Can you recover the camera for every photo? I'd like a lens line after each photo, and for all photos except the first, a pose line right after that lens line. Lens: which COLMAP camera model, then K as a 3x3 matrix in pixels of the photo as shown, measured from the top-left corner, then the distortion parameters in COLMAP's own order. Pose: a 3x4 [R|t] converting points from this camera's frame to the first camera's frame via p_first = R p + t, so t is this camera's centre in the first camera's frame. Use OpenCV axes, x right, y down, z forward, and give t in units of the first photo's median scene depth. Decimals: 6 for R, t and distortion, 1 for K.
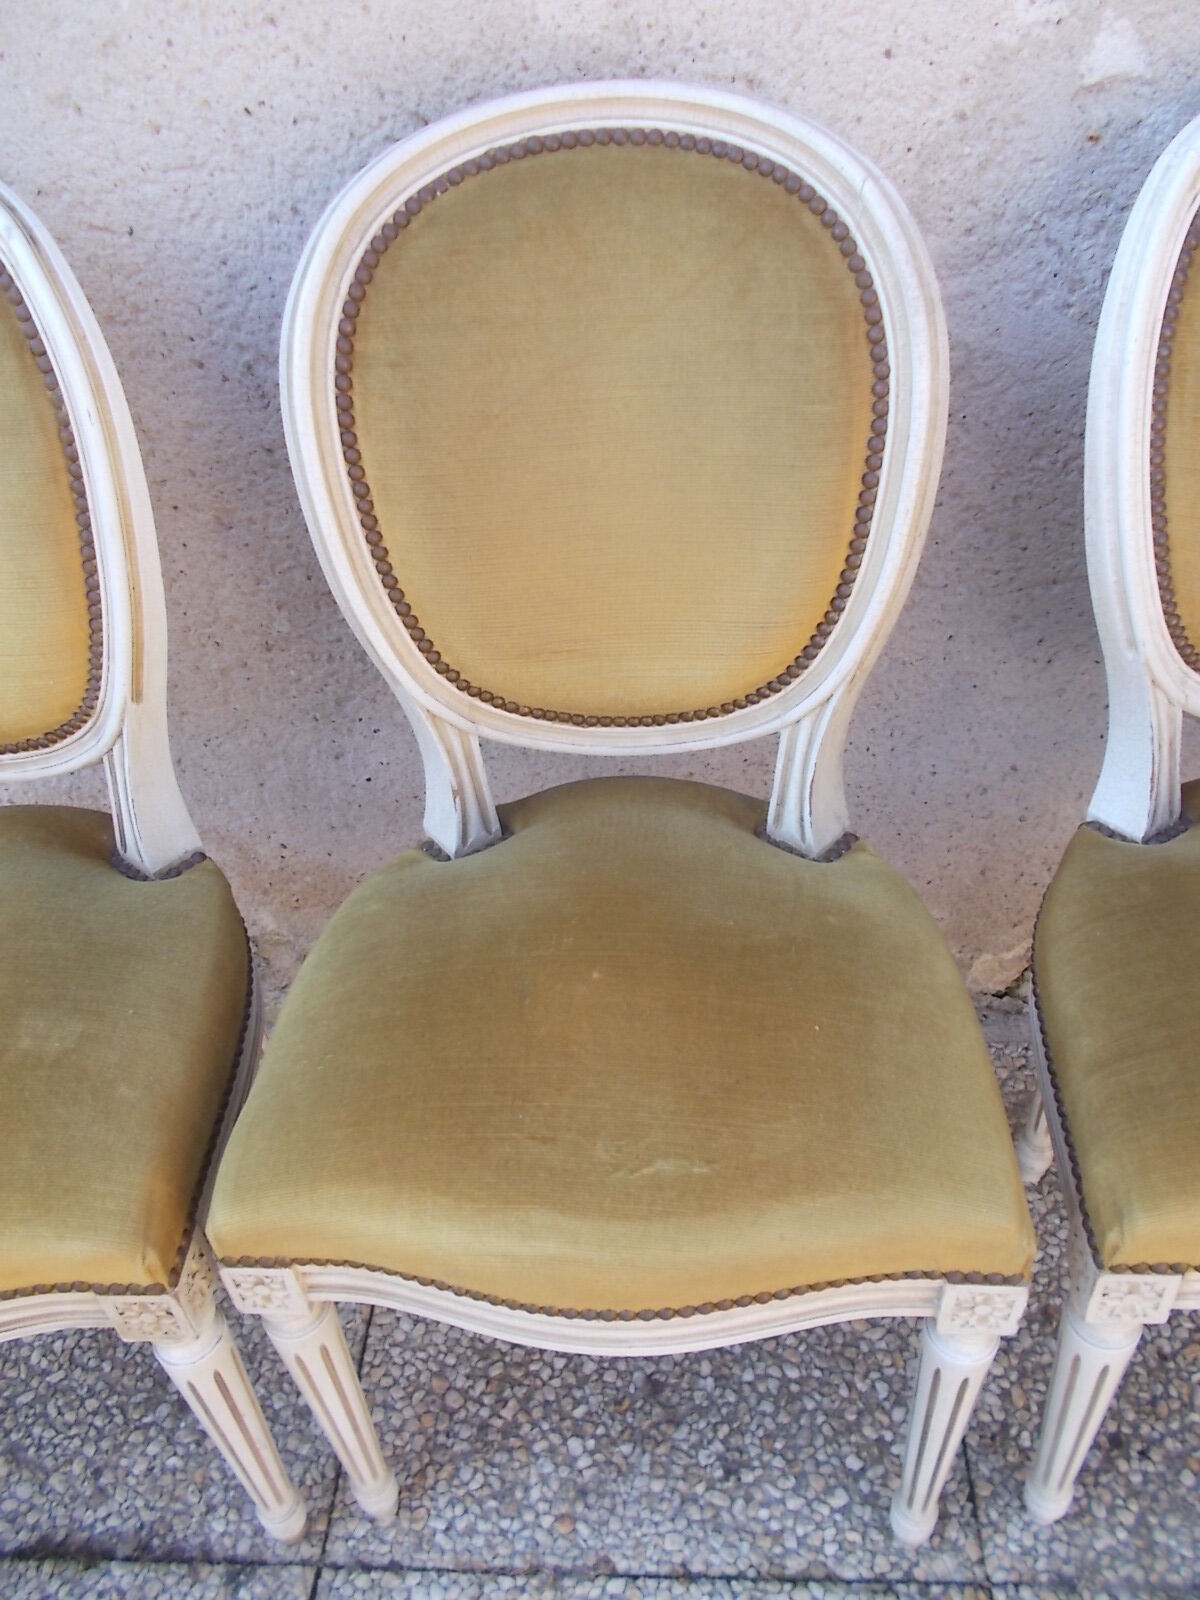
lens RADIAL K [[1222.6, 0, 607.7], [0, 1222.6, 784.4], [0, 0, 1]] dist [0.030155, -0.038715]
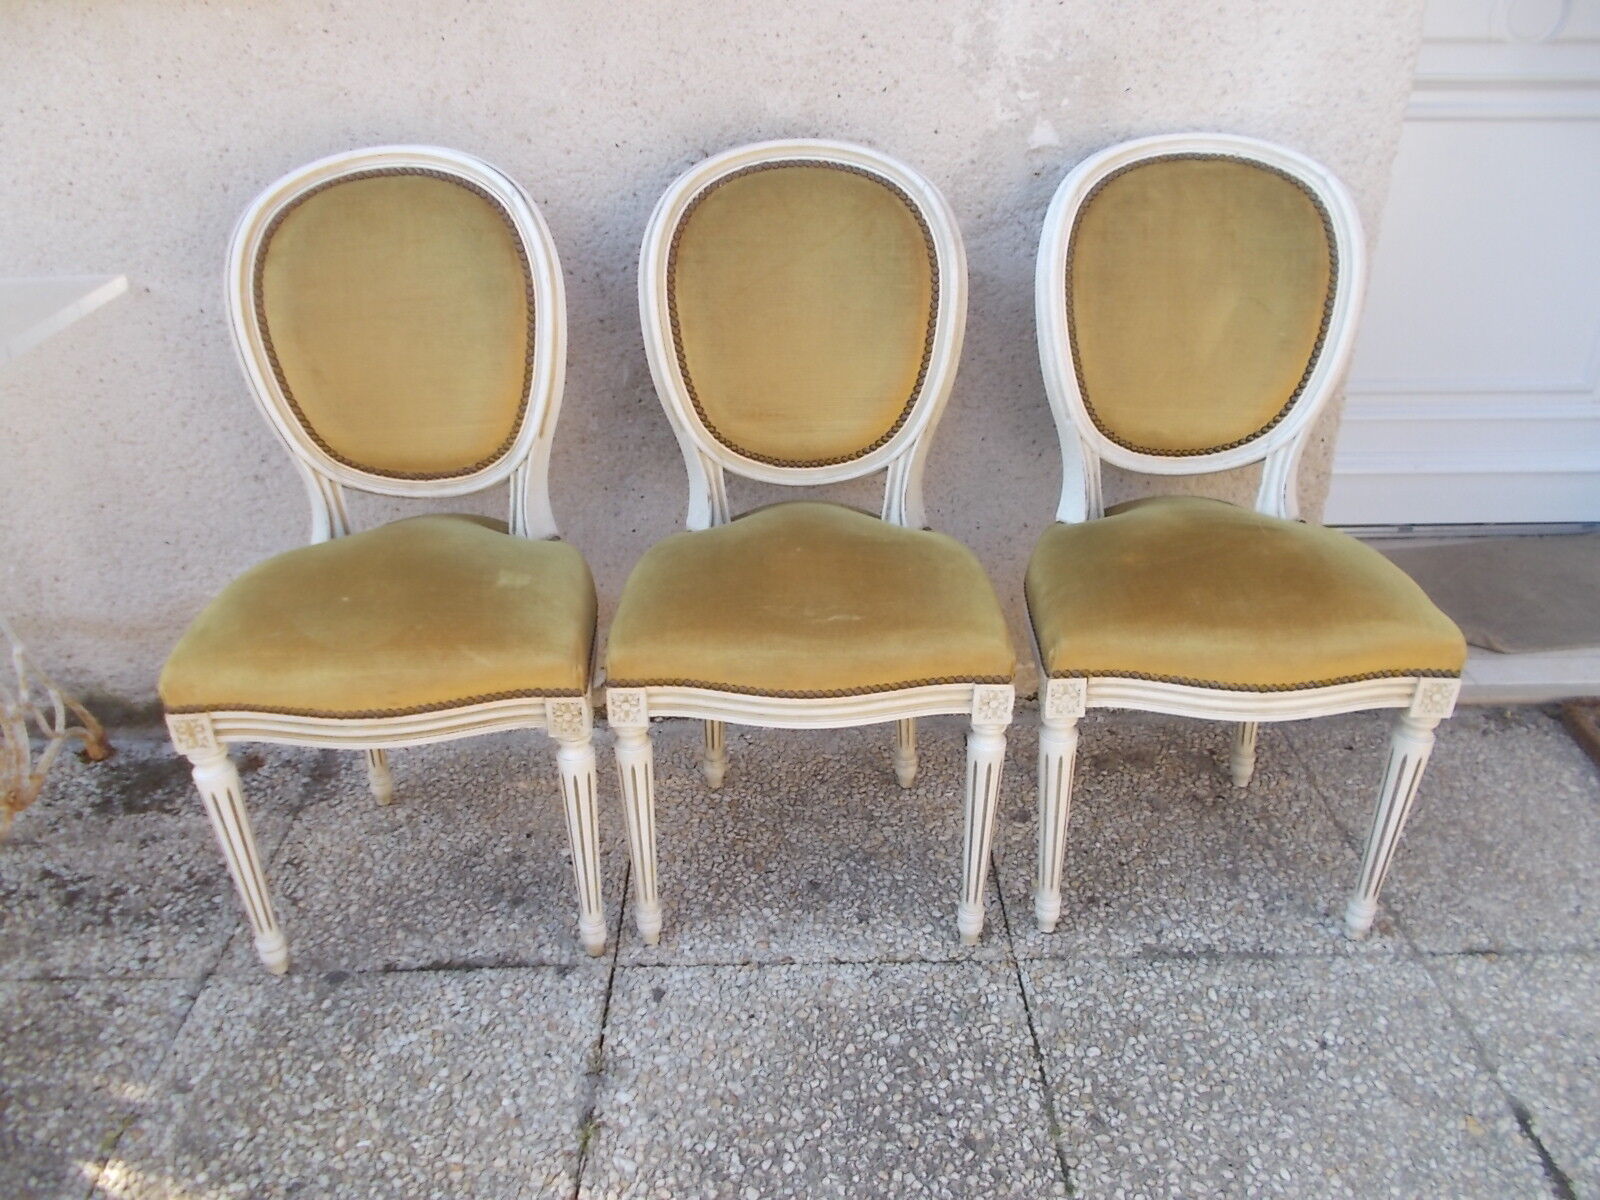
lens RADIAL K [[1222.6, 0, 791.6], [0, 1222.6, 581.5], [0, 0, 1]] dist [0.030155, -0.038715]
pose [[0.997404, 0.015553, 0.070309, -0.122642], [-0.002309, 0.982801, -0.184652, 0.438877], [-0.071972, 0.184010, 0.980286, -0.716193]]
